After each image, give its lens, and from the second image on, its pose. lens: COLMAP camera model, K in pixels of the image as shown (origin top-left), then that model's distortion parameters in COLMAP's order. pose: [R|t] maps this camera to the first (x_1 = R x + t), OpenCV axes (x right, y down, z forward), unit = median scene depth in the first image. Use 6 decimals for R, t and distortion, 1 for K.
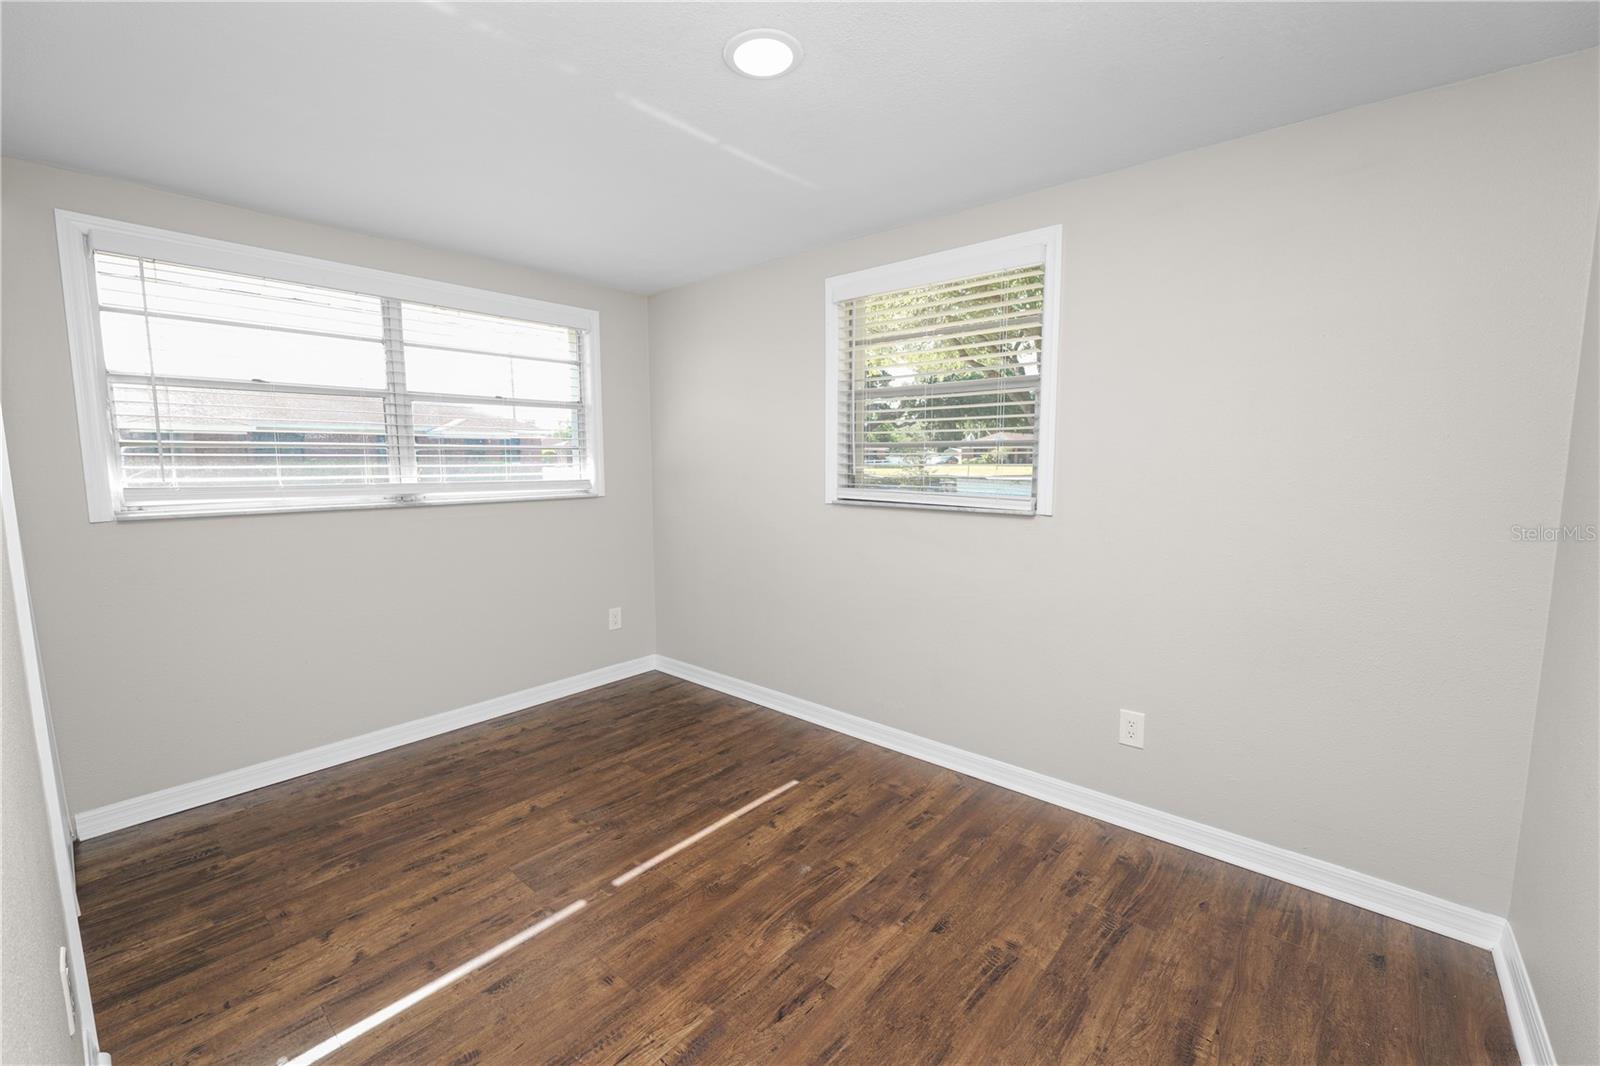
lens RADIAL K [[651.1, 0, 795.3], [0, 651.1, 528.3], [0, 0, 1]] dist [-0.013067, 0.001401]
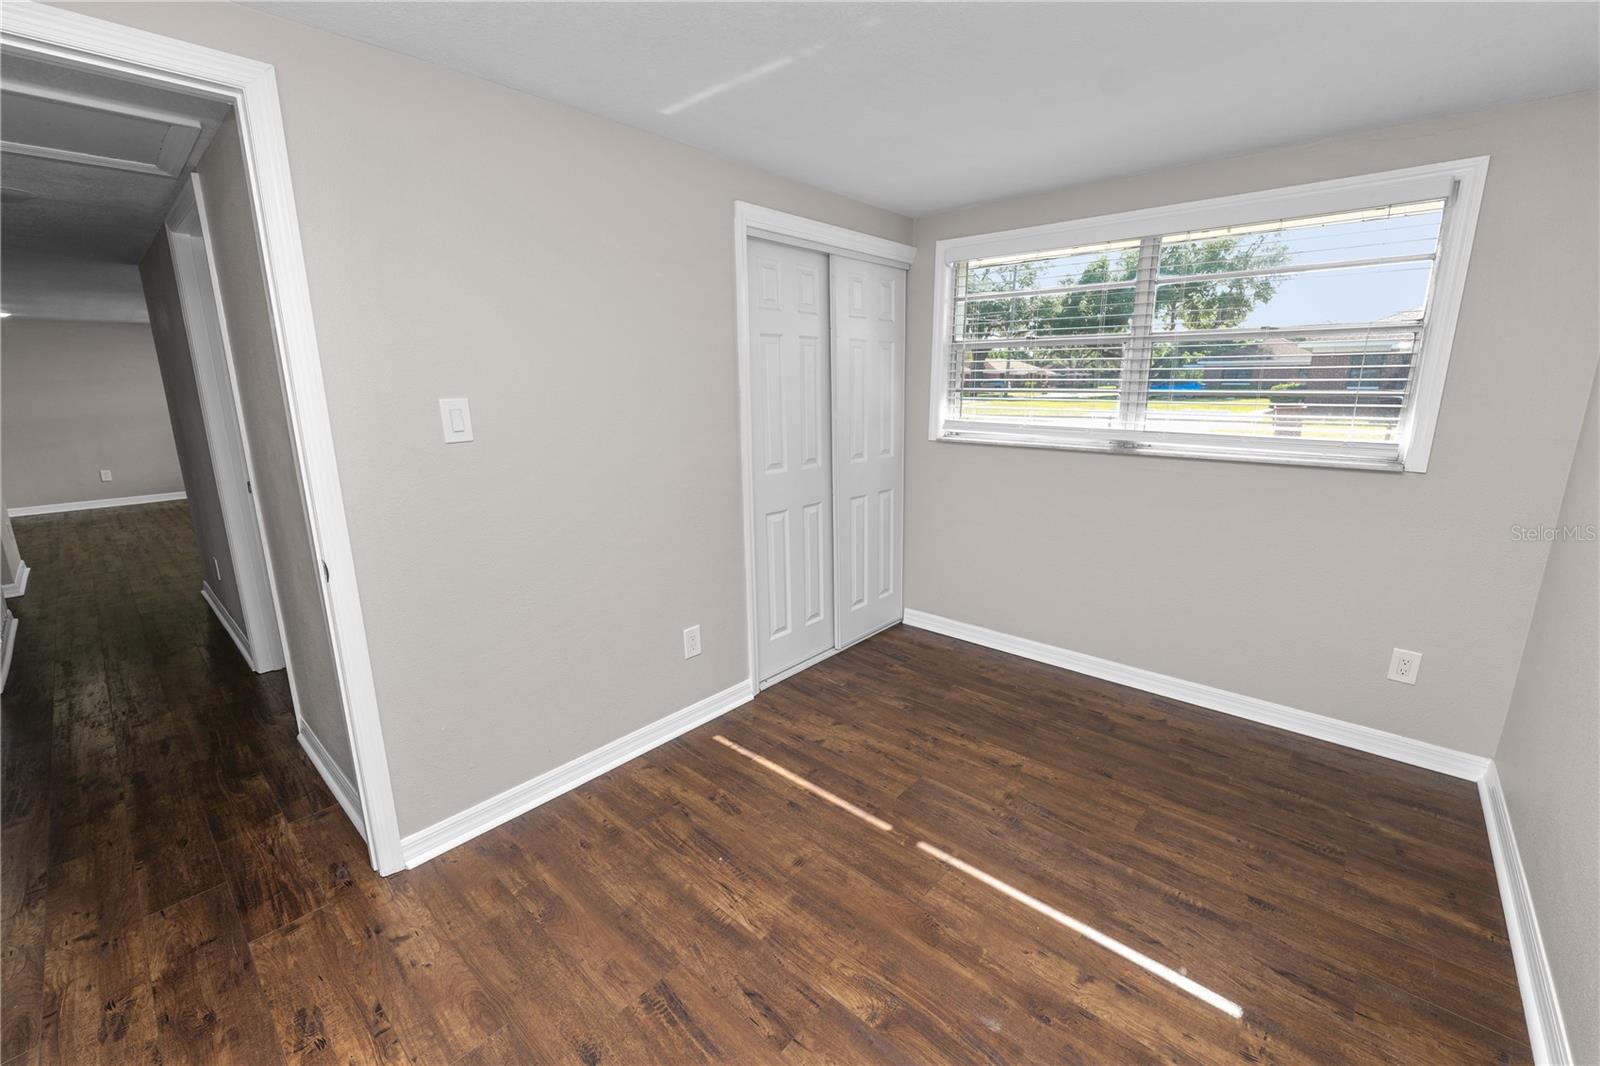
lens RADIAL K [[651.1, 0, 801.0], [0, 651.1, 524.9], [0, 0, 1]] dist [-0.013067, 0.001401]
pose [[-0.018532, 0.217556, -0.975872, 0.578960], [-0.099396, 0.970804, 0.218314, -0.134089], [0.994875, 0.101044, 0.003634, 0.722919]]
